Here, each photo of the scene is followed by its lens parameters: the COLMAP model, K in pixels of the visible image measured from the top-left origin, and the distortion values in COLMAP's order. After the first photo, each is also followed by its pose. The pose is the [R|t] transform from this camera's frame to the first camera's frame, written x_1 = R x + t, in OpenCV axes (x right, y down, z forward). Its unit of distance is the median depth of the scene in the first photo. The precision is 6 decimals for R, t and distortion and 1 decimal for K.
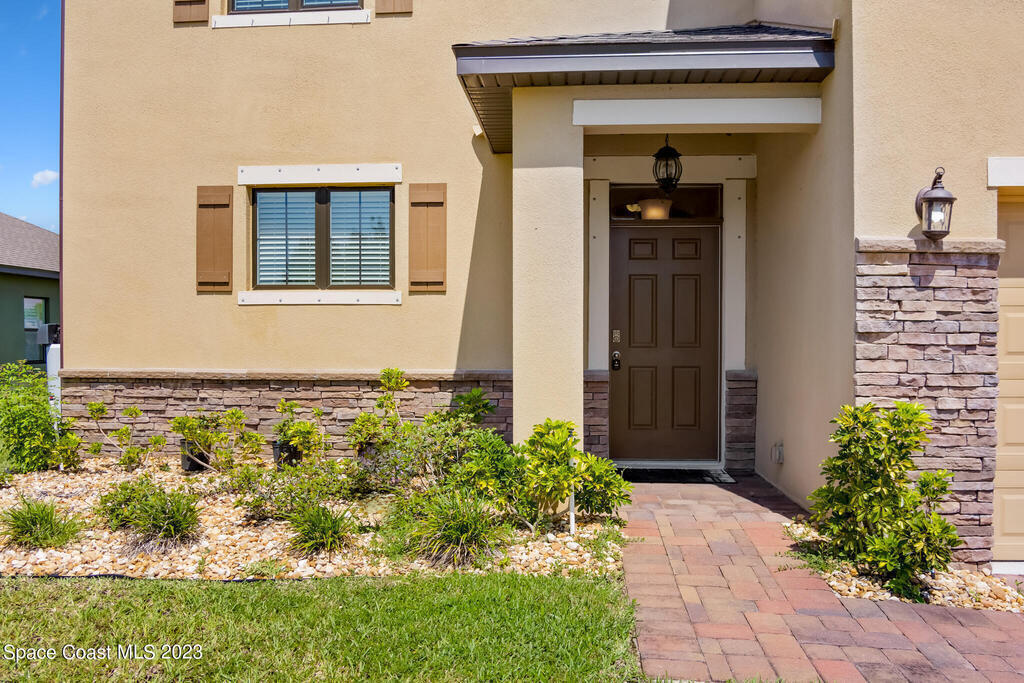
lens RADIAL K [[832.9, 0, 537.8], [0, 832.9, 375.3], [0, 0, 1]] dist [-0.058952, -0.002793]
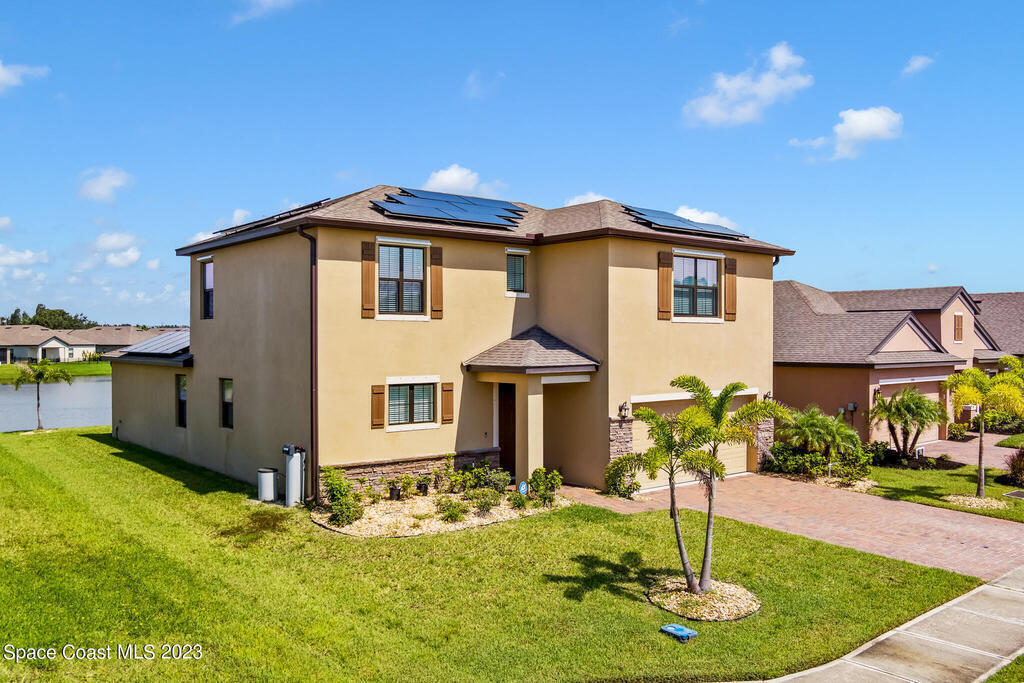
lens RADIAL K [[852.2, 0, 512.0], [0, 852.2, 354.2], [0, 0, 1]] dist [0.002466, 0.000314]
pose [[0.730827, -0.011185, 0.682471, -2.650141], [0.025239, 0.999625, -0.010643, -0.410344], [-0.682096, 0.025003, 0.730835, -1.659581]]
